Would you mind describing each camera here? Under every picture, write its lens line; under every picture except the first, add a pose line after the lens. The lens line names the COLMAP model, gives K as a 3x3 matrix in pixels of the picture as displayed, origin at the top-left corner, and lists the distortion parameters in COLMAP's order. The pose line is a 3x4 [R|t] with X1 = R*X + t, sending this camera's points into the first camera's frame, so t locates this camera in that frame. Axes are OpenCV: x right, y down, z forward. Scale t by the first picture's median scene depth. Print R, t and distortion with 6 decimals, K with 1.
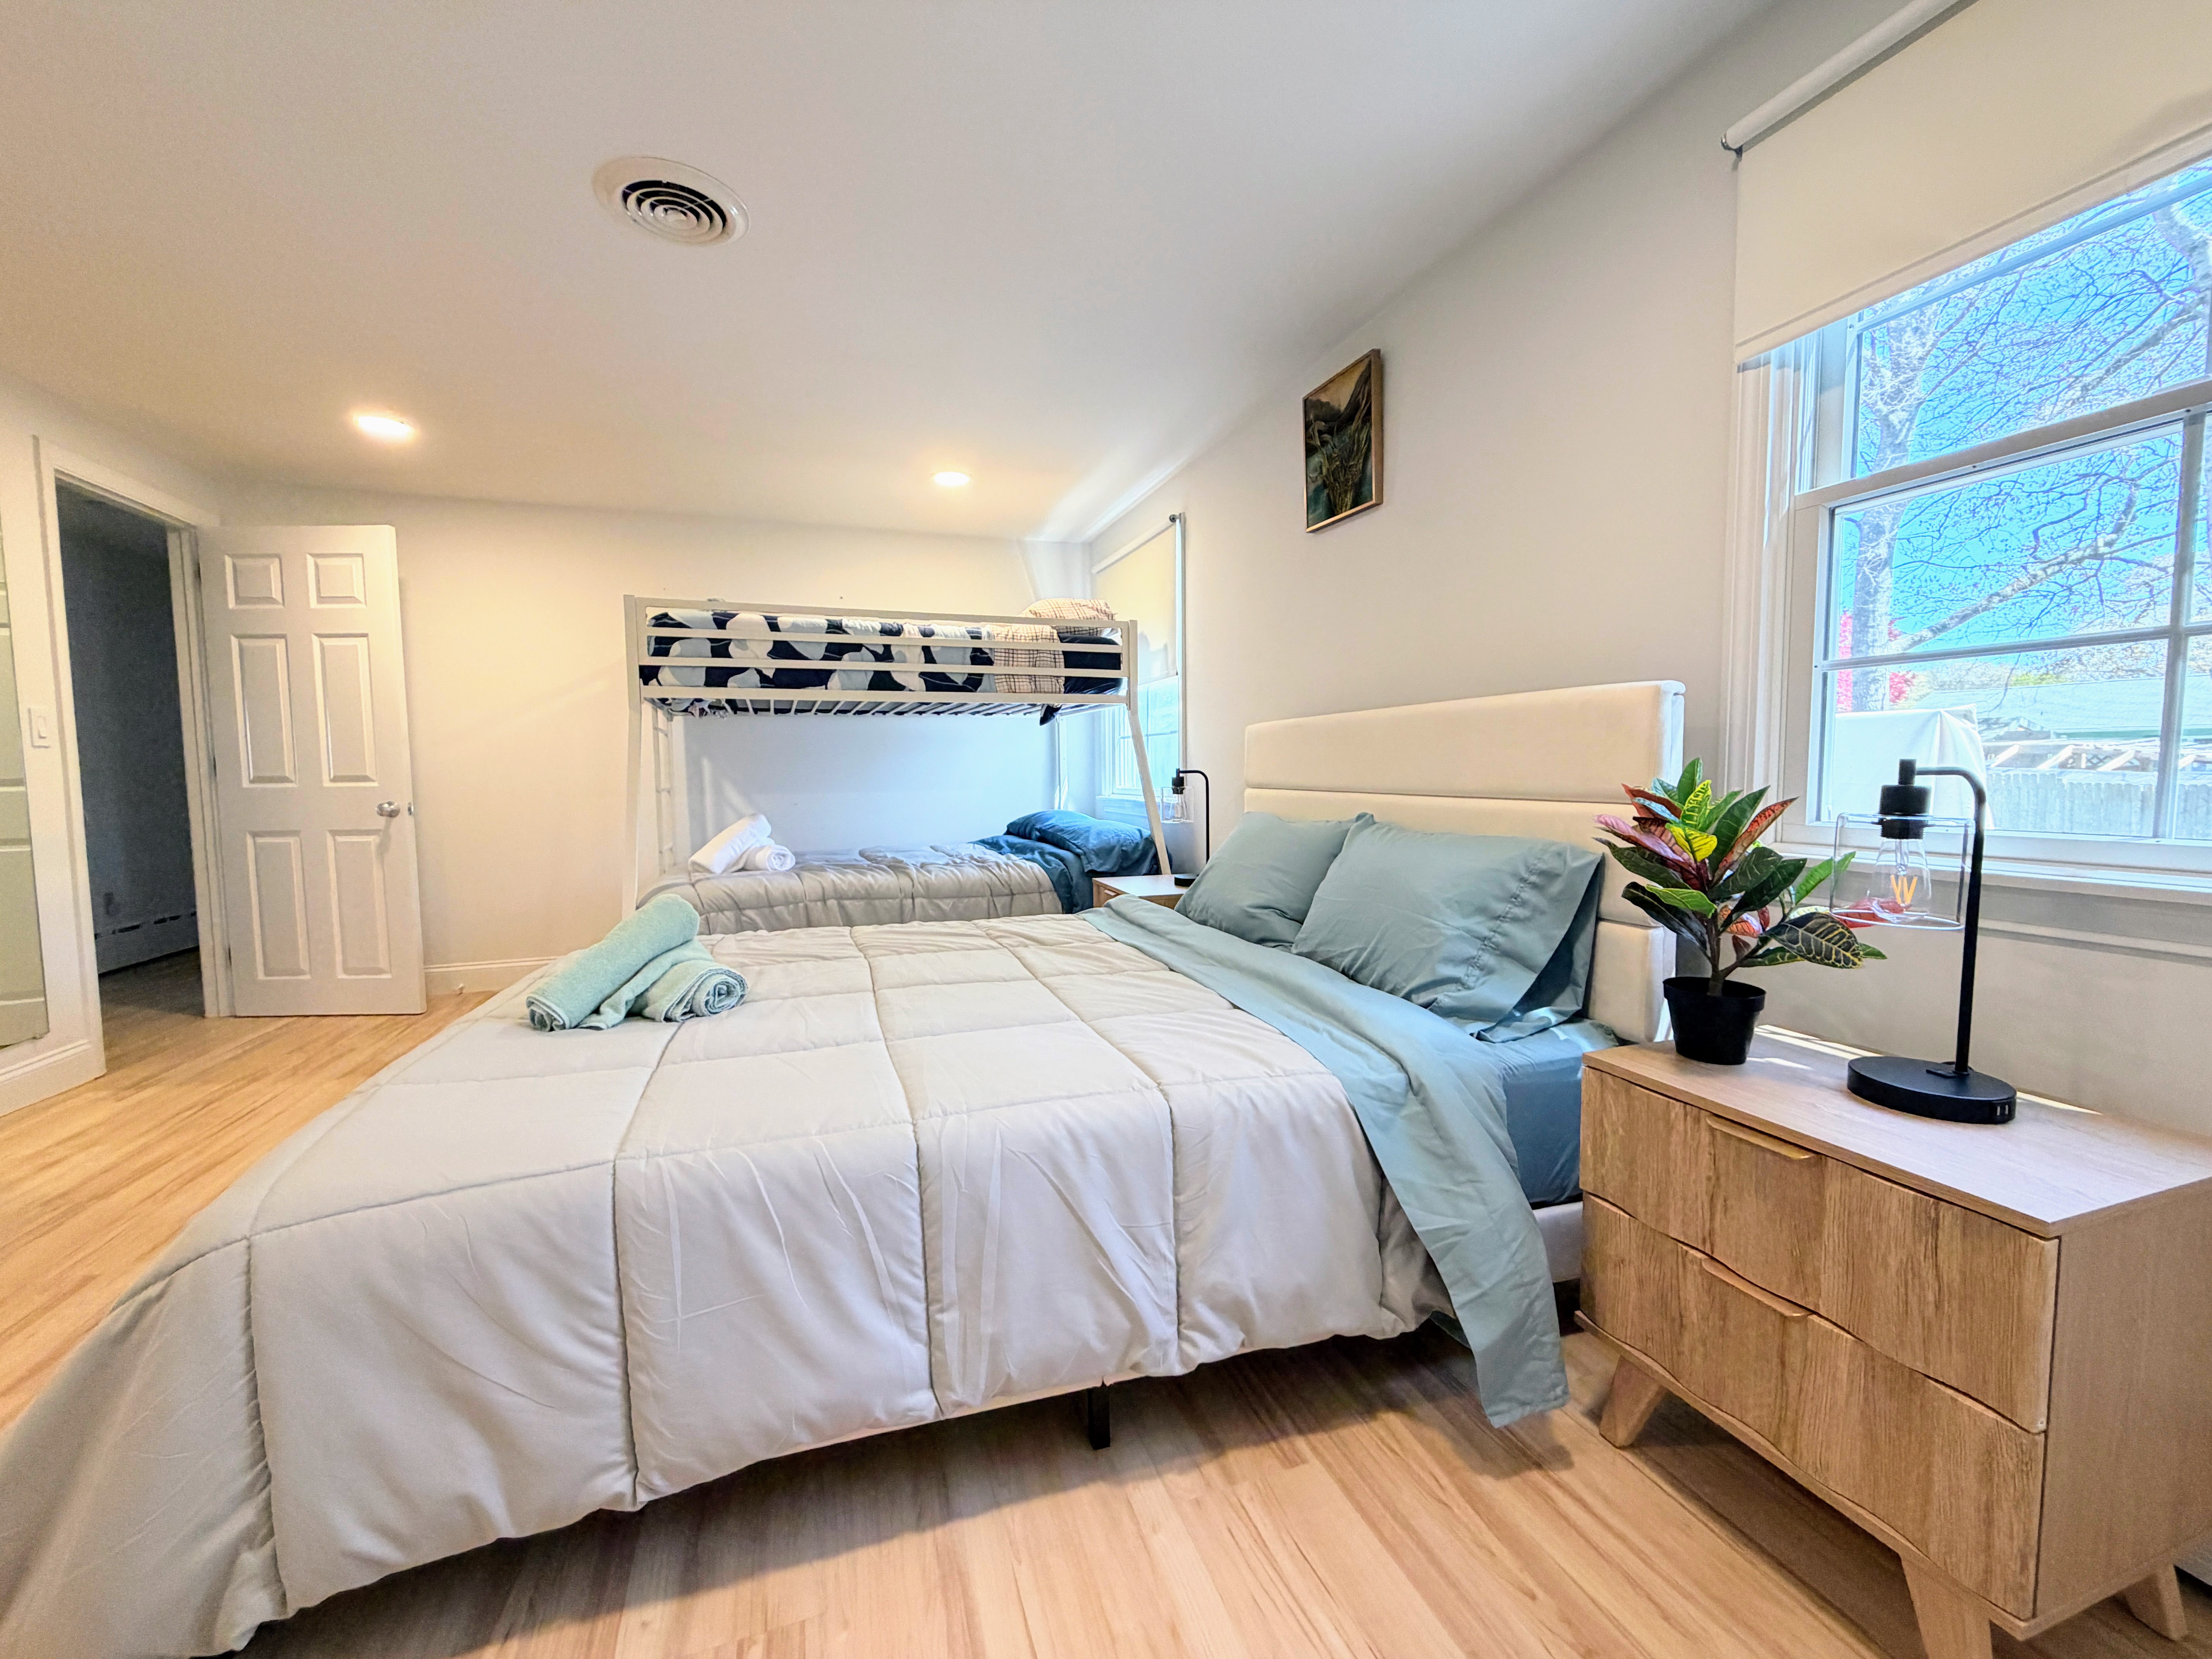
lens RADIAL K [[864.8, 0, 1105.5], [0, 864.8, 826.4], [0, 0, 1]] dist [-0.000209, -0.000353]
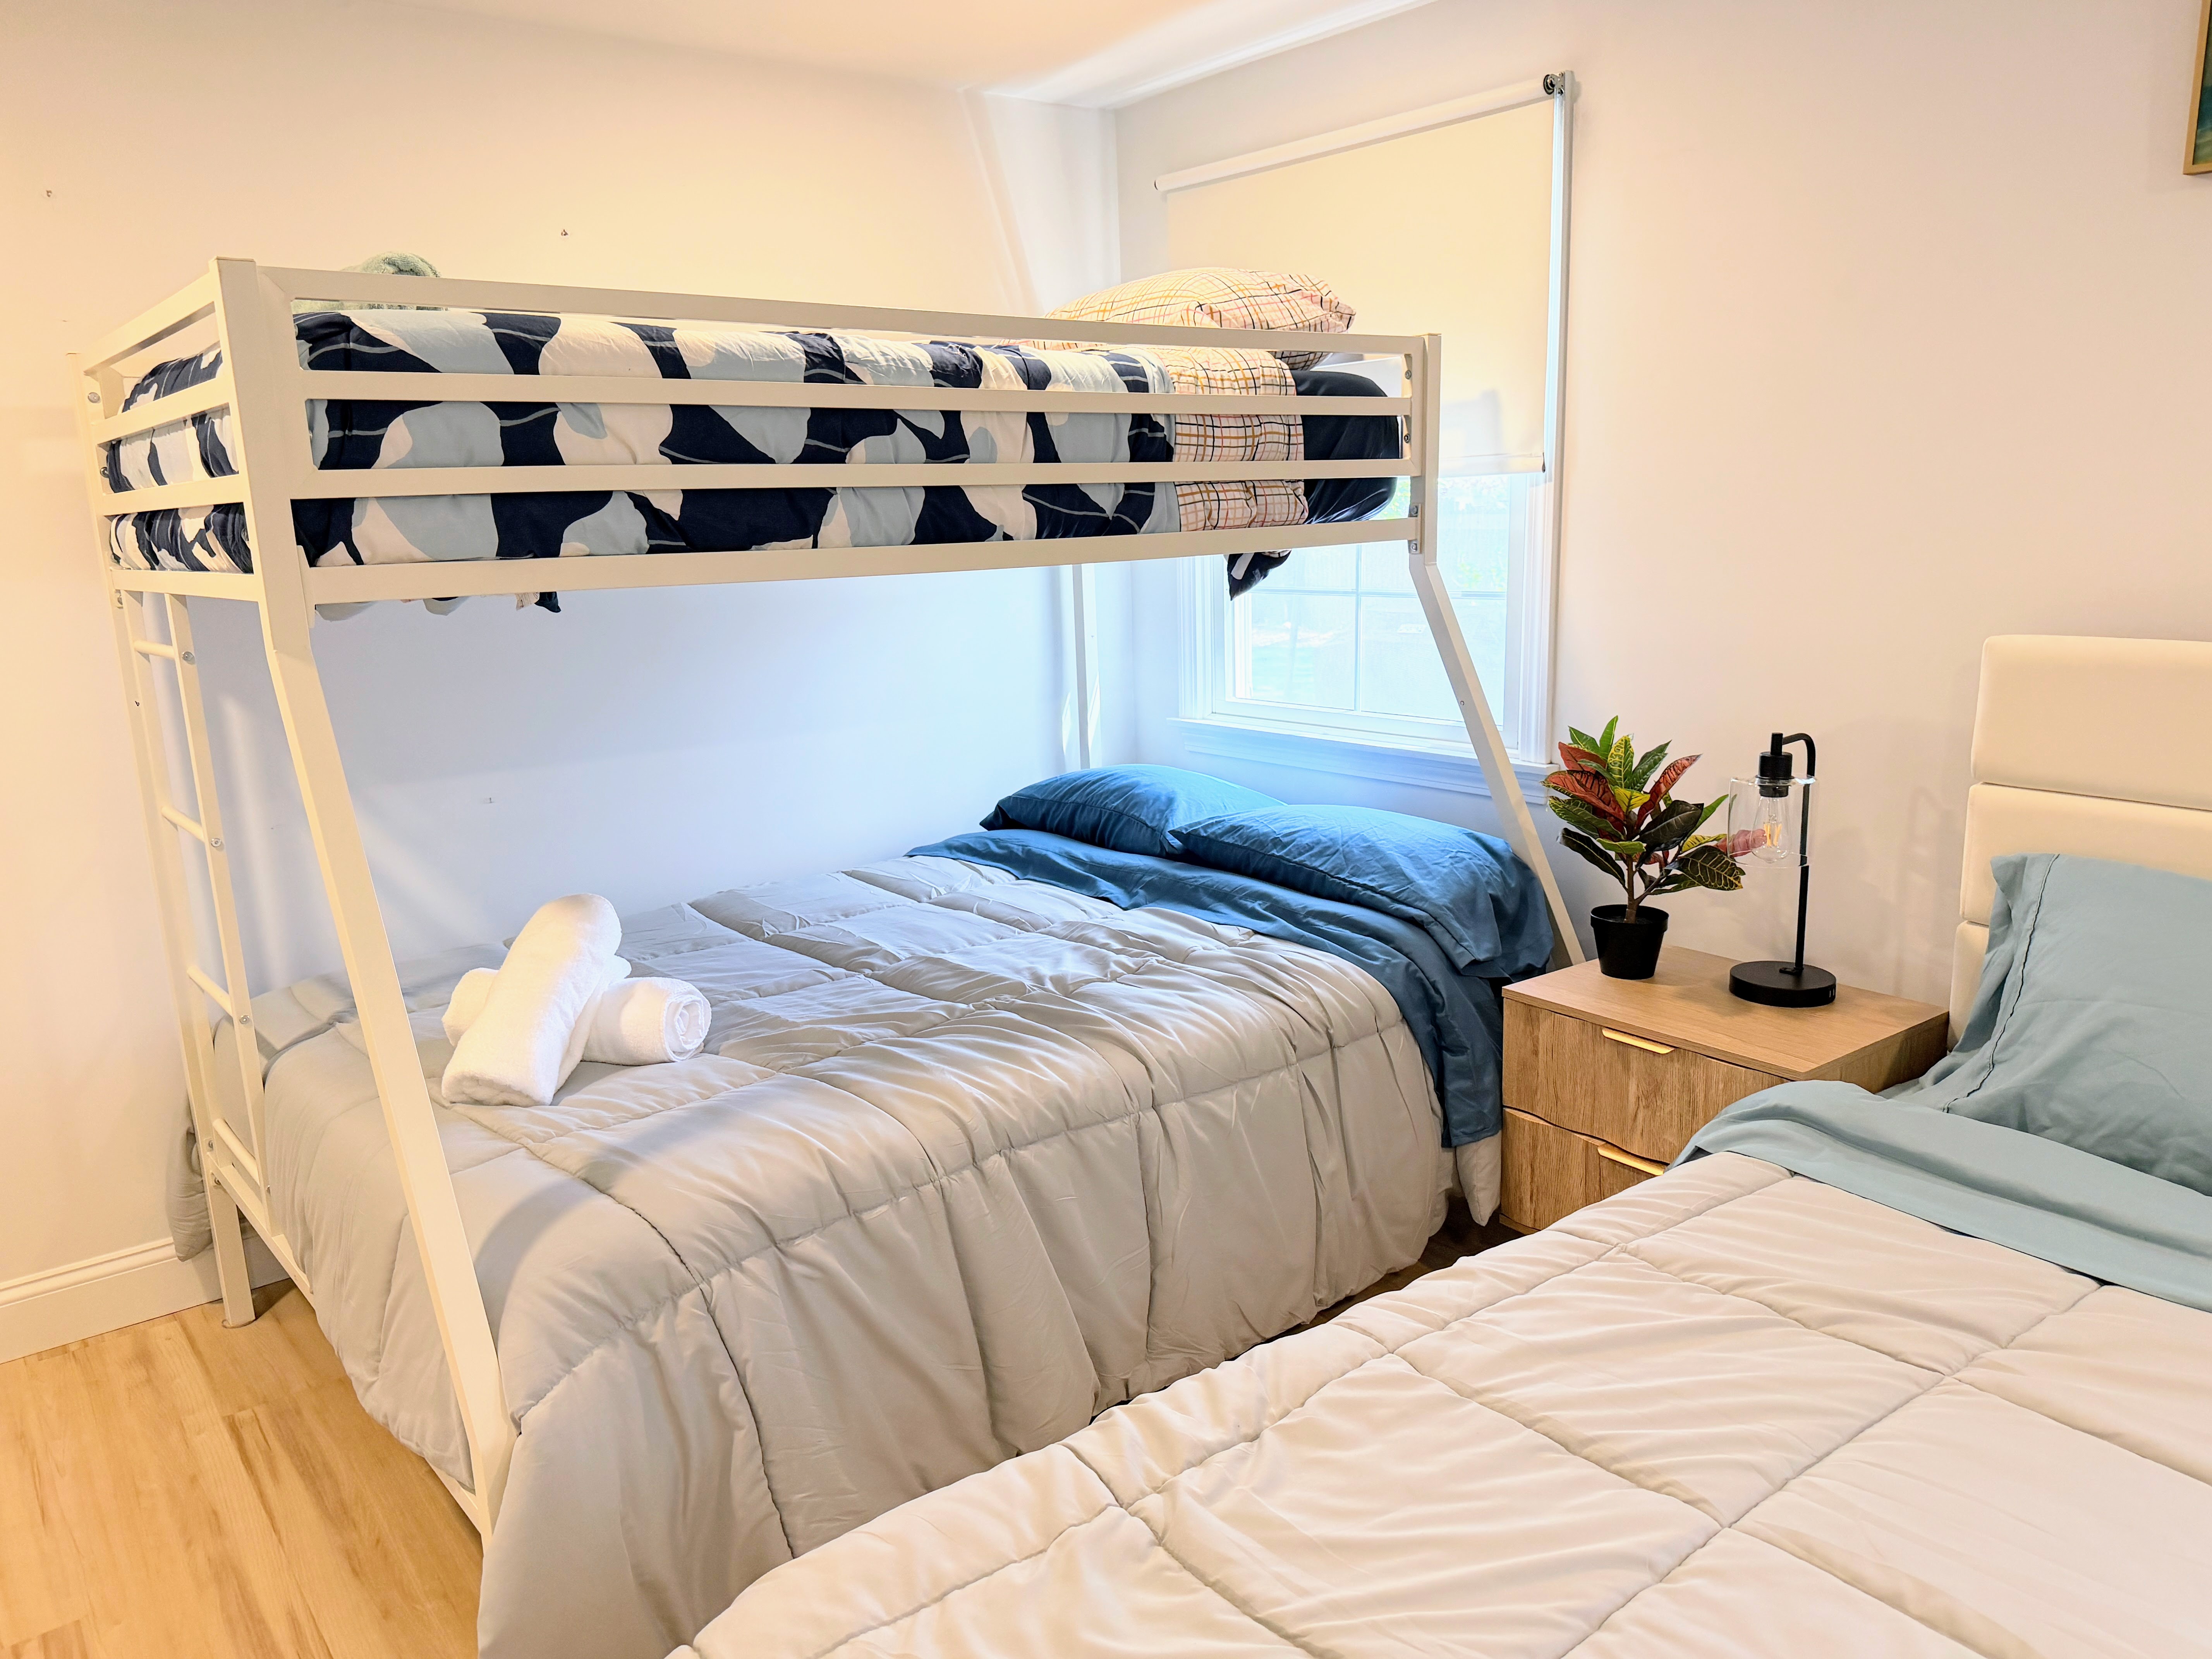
lens RADIAL K [[1544.4, 0, 1103.2], [0, 1544.4, 842.1], [0, 0, 1]] dist [0.044212, -0.003476]
pose [[0.937364, -0.092030, 0.335975, -0.435601], [0.043045, 0.987680, 0.150448, -0.129351], [-0.345682, -0.126563, 0.929777, 0.358124]]
